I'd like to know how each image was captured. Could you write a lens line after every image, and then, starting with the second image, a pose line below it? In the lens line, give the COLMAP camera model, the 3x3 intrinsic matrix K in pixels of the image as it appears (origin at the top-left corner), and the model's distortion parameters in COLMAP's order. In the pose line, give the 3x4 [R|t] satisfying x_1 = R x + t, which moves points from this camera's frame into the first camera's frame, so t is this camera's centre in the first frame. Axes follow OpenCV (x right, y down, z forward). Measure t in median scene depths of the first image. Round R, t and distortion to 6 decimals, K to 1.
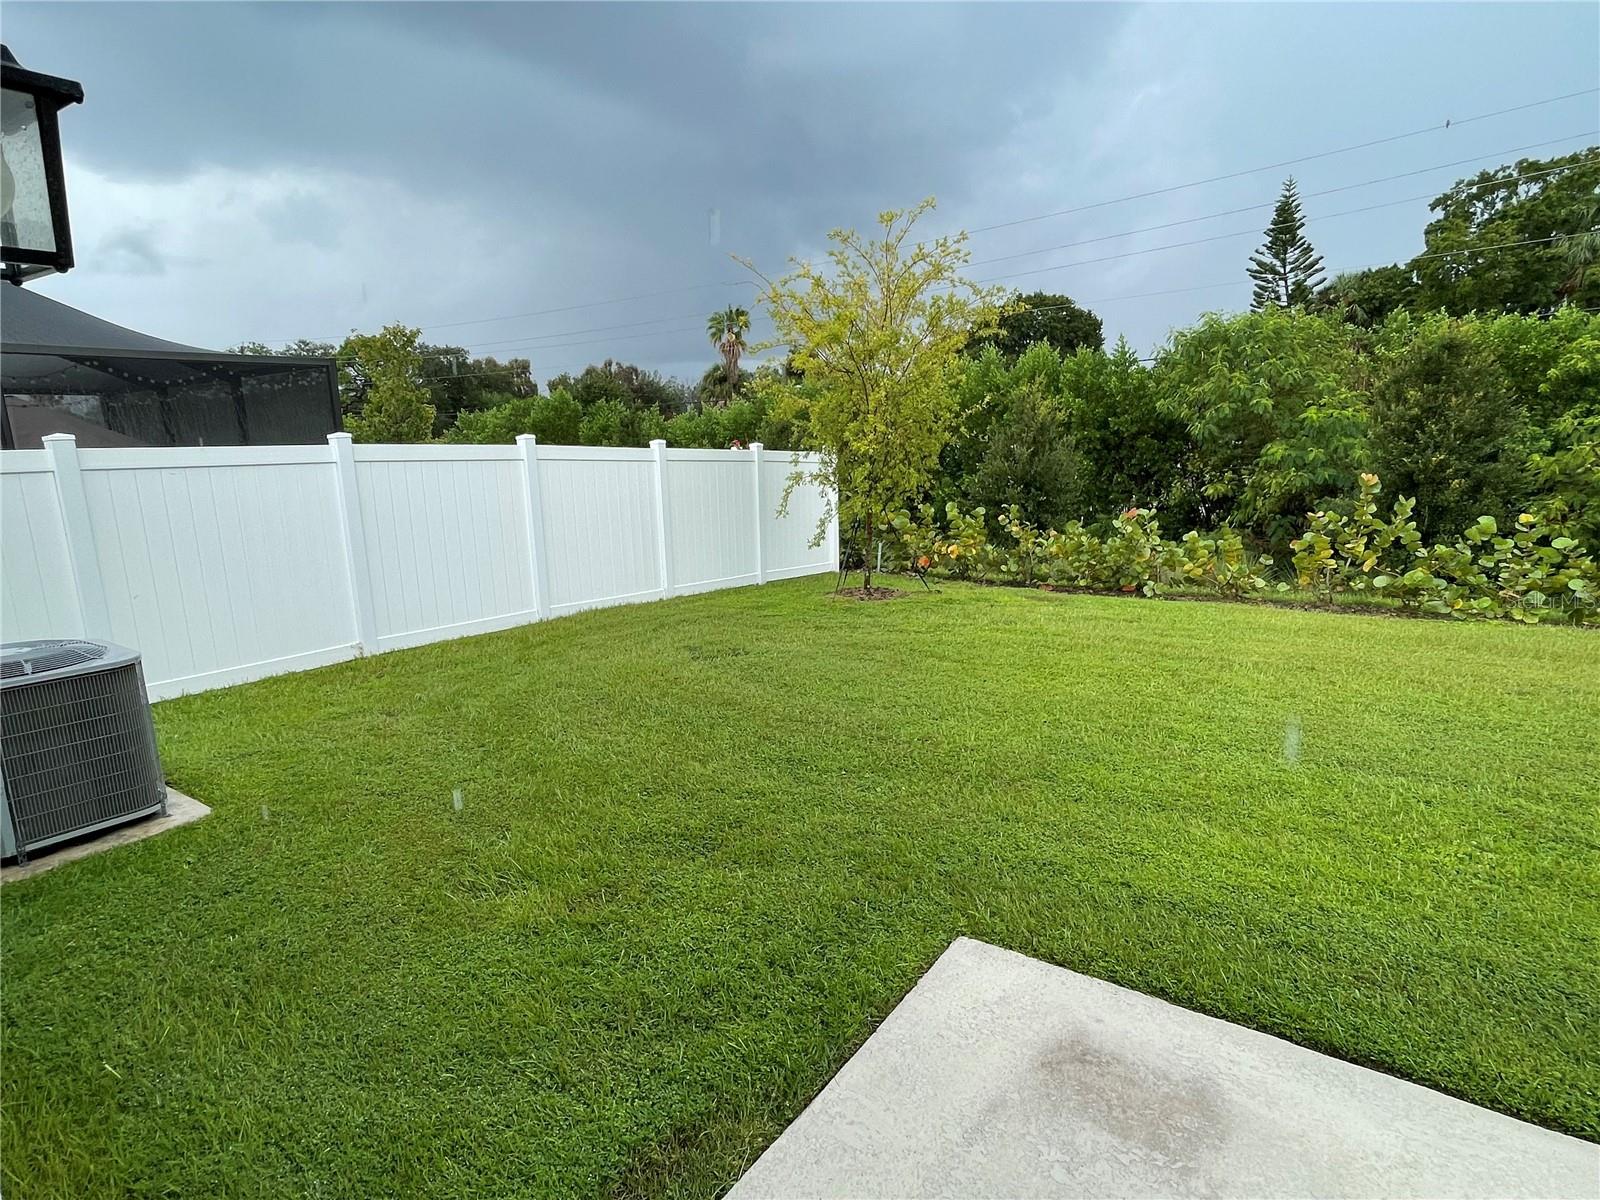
lens RADIAL K [[849.3, 0, 797.5], [0, 849.3, 609.3], [0, 0, 1]] dist [-0.002781, 0.001387]
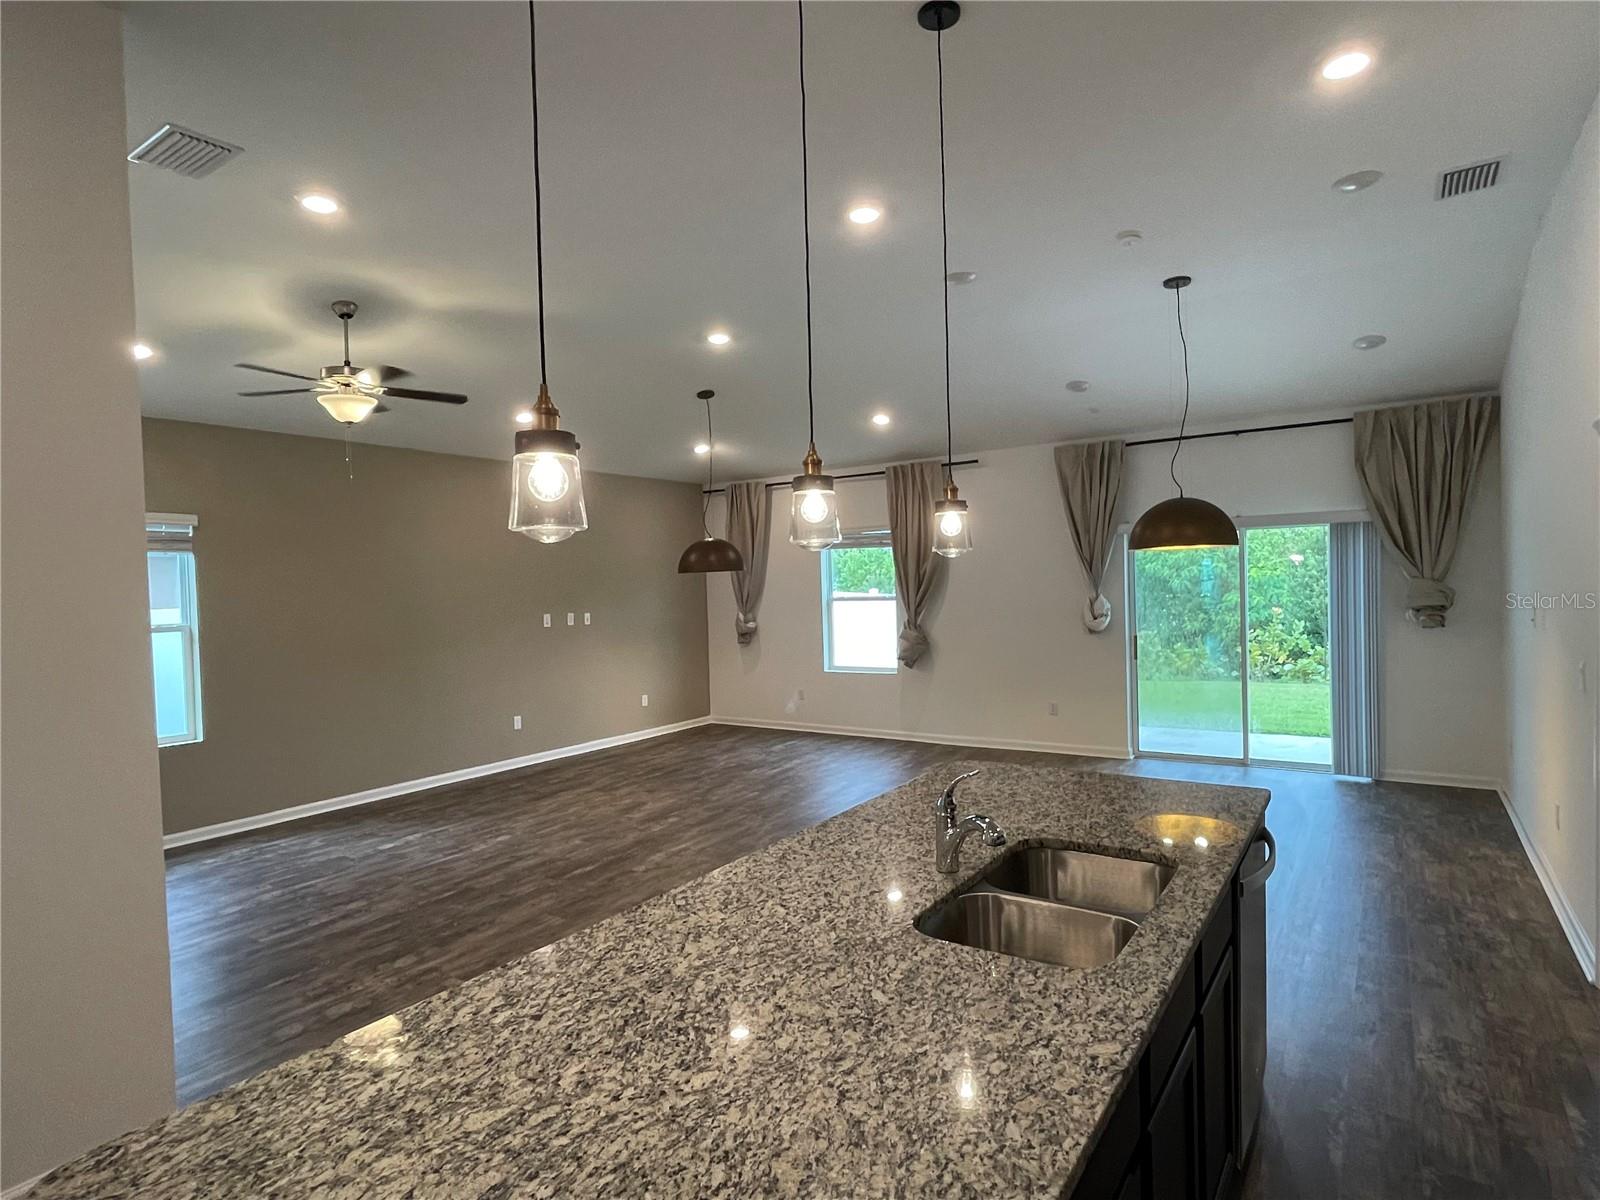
lens RADIAL K [[856.1, 0, 800.0], [0, 856.1, 600.0], [0, 0, 1]] dist [0.002516, -0.000191]
pose [[0.999819, -0.000624, 0.019038, -0.332093], [0.004234, 0.981742, -0.190172, 0.151611], [-0.018572, 0.190218, 0.981566, -0.696509]]
